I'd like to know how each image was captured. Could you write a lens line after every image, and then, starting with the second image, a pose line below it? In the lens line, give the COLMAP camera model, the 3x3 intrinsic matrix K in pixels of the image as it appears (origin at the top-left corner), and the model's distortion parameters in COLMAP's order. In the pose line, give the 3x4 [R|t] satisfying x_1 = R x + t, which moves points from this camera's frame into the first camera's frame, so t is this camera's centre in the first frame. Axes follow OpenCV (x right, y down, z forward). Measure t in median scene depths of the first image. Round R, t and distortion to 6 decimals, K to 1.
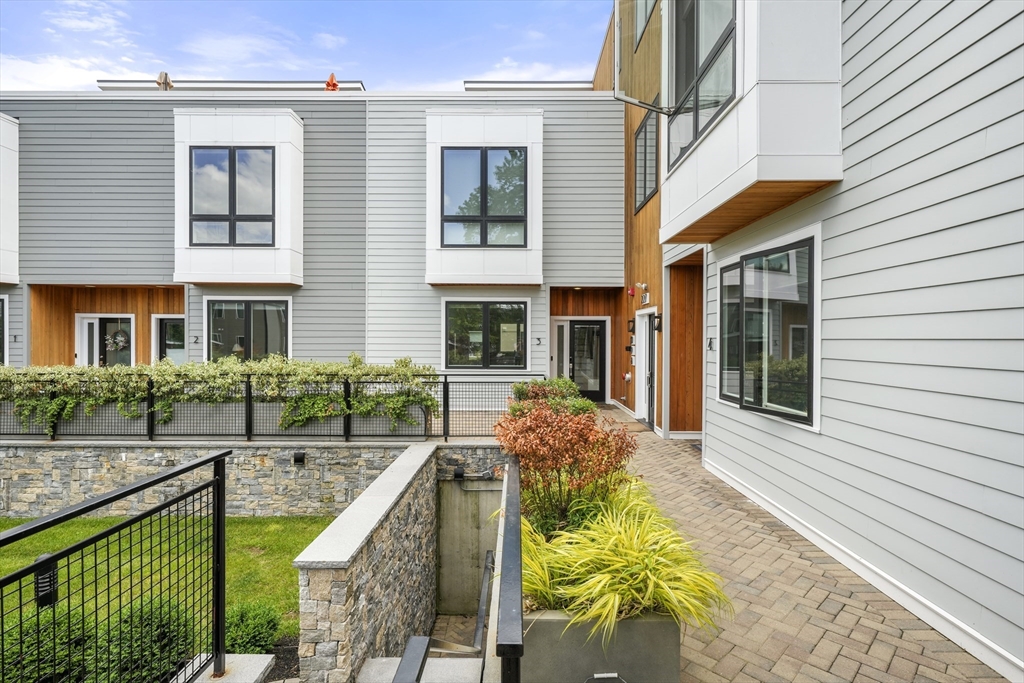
lens RADIAL K [[497.6, 0, 514.2], [0, 497.6, 337.1], [0, 0, 1]] dist [0.002780, 0.000921]
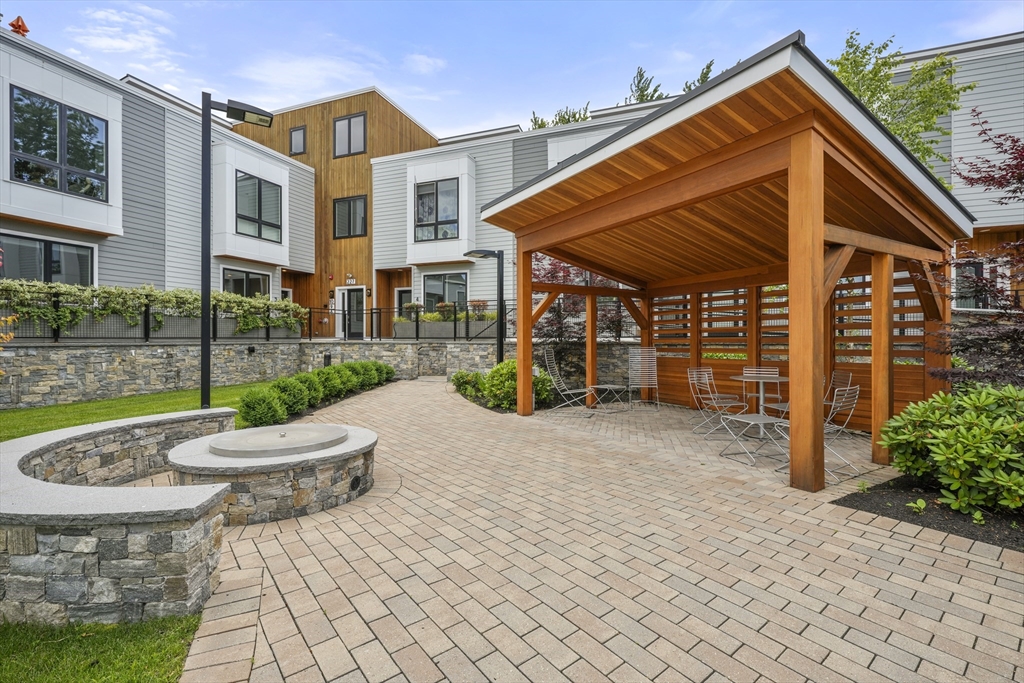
lens RADIAL K [[457.8, 0, 513.9], [0, 457.8, 339.3], [0, 0, 1]] dist [-0.001696, -0.000301]
pose [[0.346283, -0.002498, 0.938127, -1.598323], [0.001178, 0.999997, 0.002228, 0.201068], [-0.938129, 0.000333, 0.346285, -0.420475]]
